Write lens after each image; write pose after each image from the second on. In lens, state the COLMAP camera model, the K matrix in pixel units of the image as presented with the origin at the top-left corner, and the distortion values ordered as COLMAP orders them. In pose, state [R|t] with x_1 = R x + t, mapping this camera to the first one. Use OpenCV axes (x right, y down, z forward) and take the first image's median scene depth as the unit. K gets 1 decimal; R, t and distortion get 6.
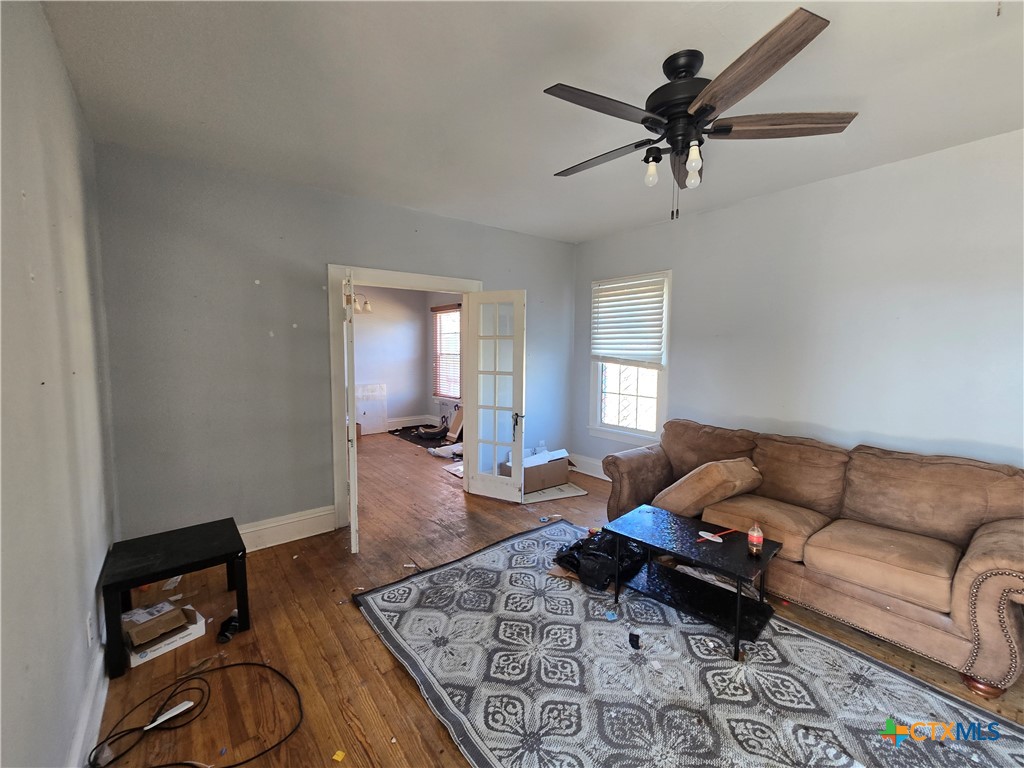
lens RADIAL K [[426.2, 0, 515.7], [0, 426.2, 379.1], [0, 0, 1]] dist [-0.012069, 0.005624]
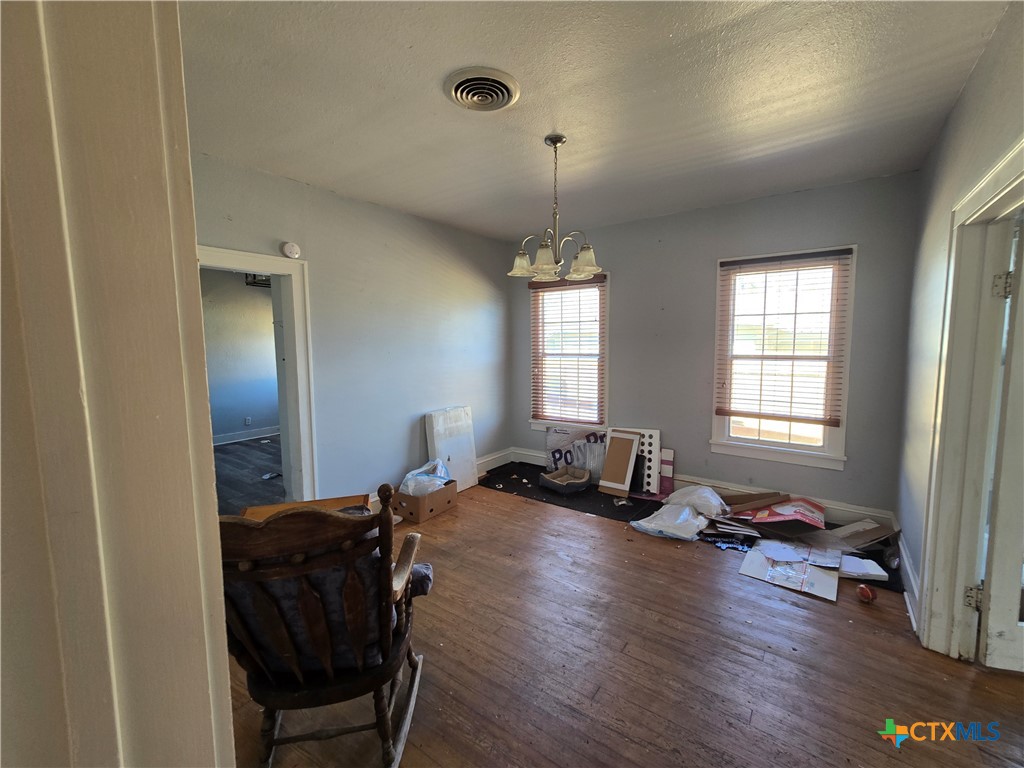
lens RADIAL K [[426.2, 0, 515.7], [0, 426.2, 379.1], [0, 0, 1]] dist [-0.012069, 0.005624]
pose [[0.964737, -0.043258, 0.259635, -1.106810], [0.036823, 0.998883, 0.029602, -0.119770], [-0.260626, -0.018997, 0.965253, 1.090868]]
